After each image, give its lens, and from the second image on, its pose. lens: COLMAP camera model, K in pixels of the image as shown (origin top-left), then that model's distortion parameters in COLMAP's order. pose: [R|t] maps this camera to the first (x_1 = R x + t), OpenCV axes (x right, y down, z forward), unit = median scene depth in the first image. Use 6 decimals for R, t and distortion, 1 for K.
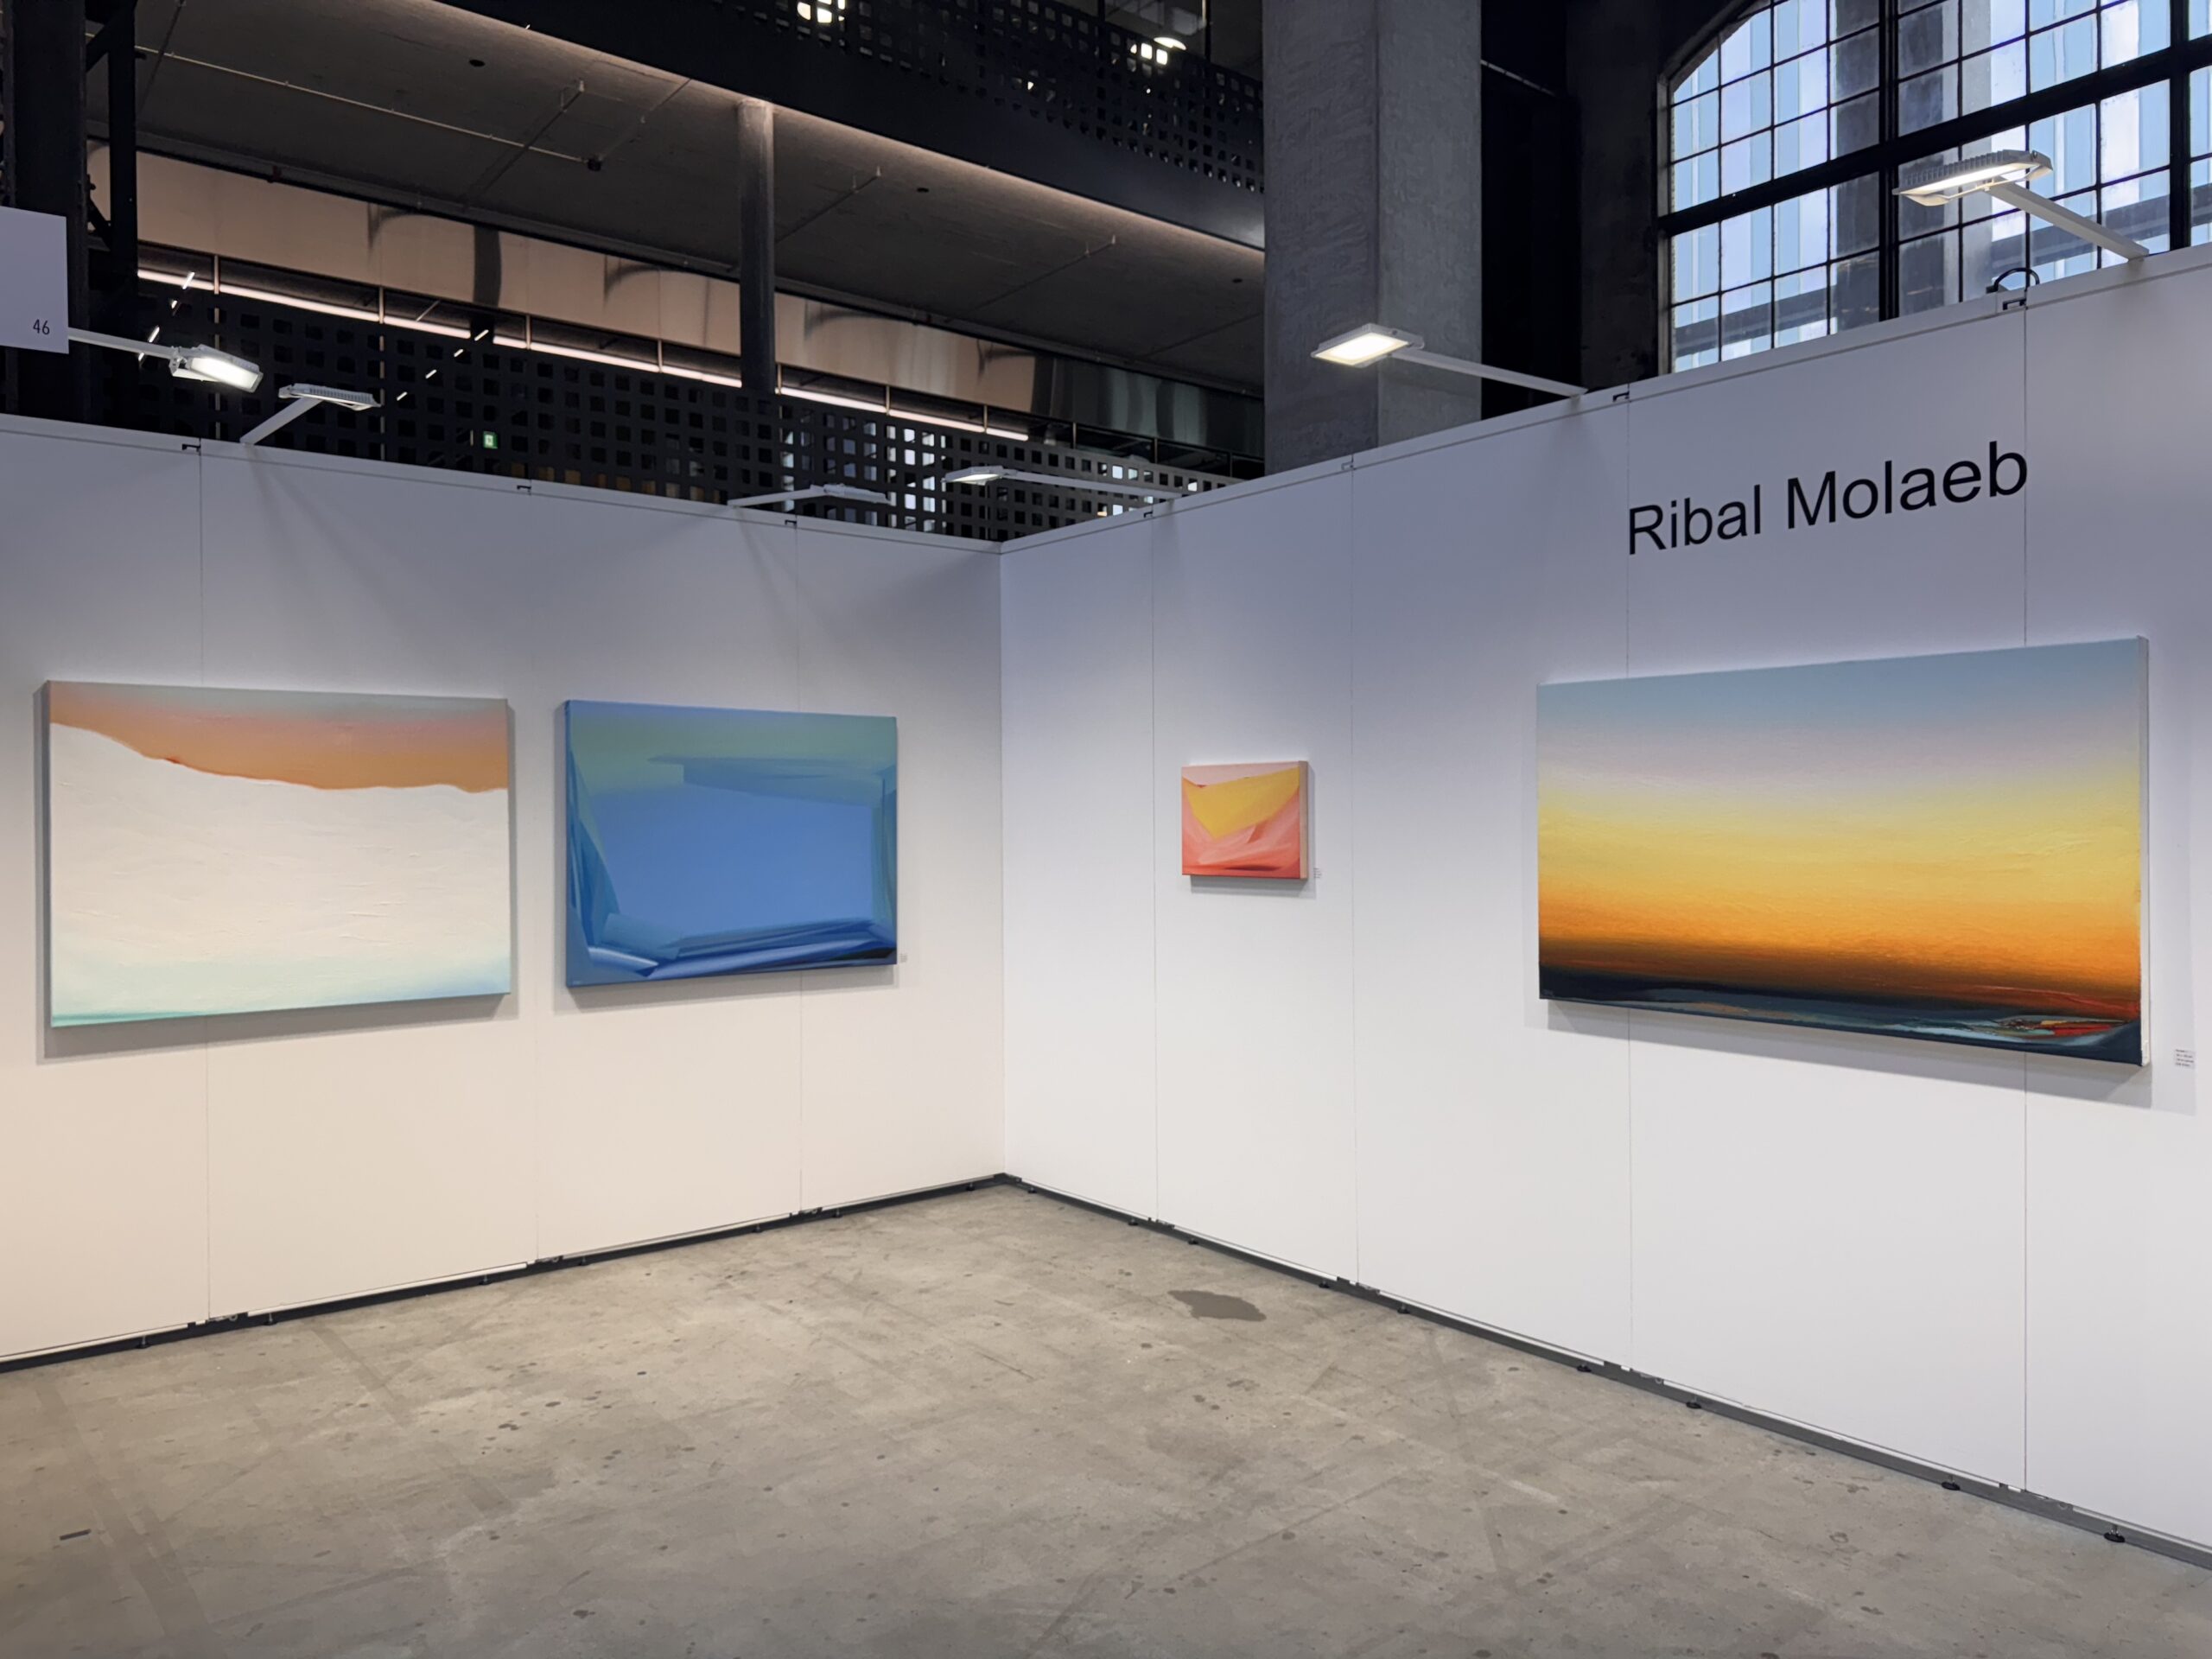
lens RADIAL K [[1564.8, 0, 1103.5], [0, 1564.8, 829.0], [0, 0, 1]] dist [0.045600, -0.056832]
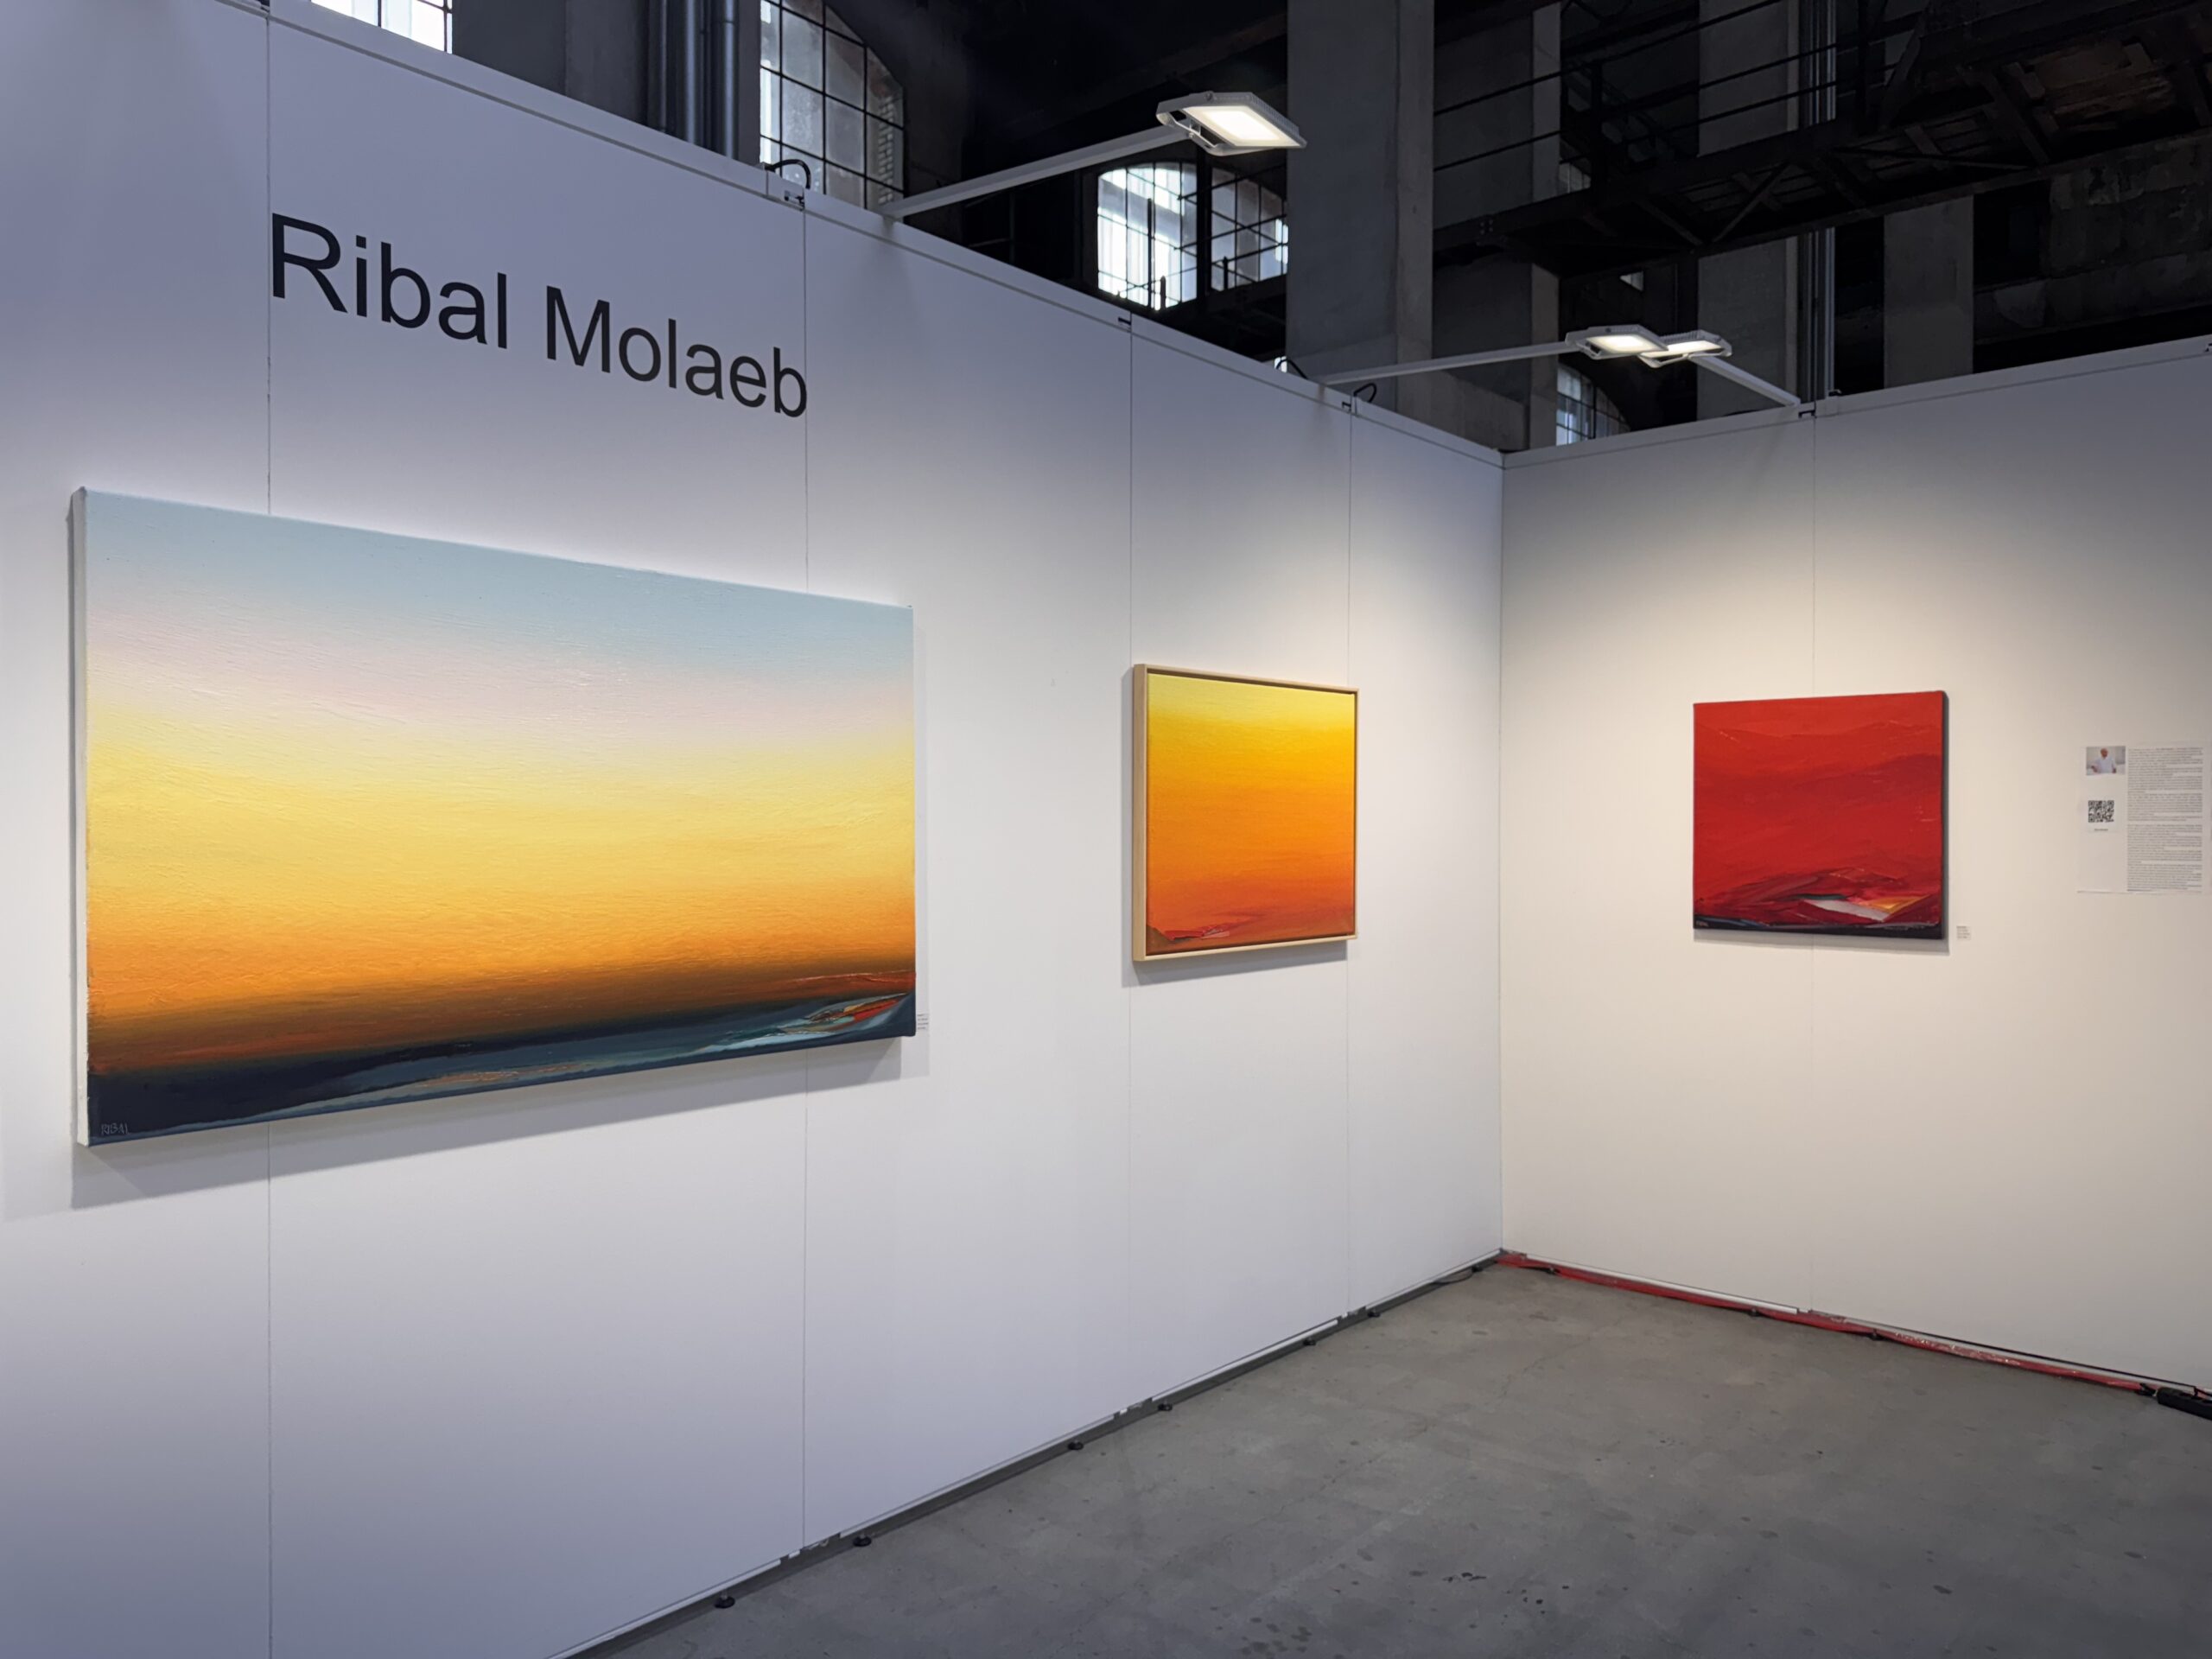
lens RADIAL K [[1564.8, 0, 1091.5], [0, 1564.8, 825.7], [0, 0, 1]] dist [0.045600, -0.056832]
pose [[-0.170481, 0.002066, 0.985359, -0.227330], [0.010075, 0.999949, -0.000353, 0.012658], [-0.985309, 0.009867, -0.170493, 0.715812]]
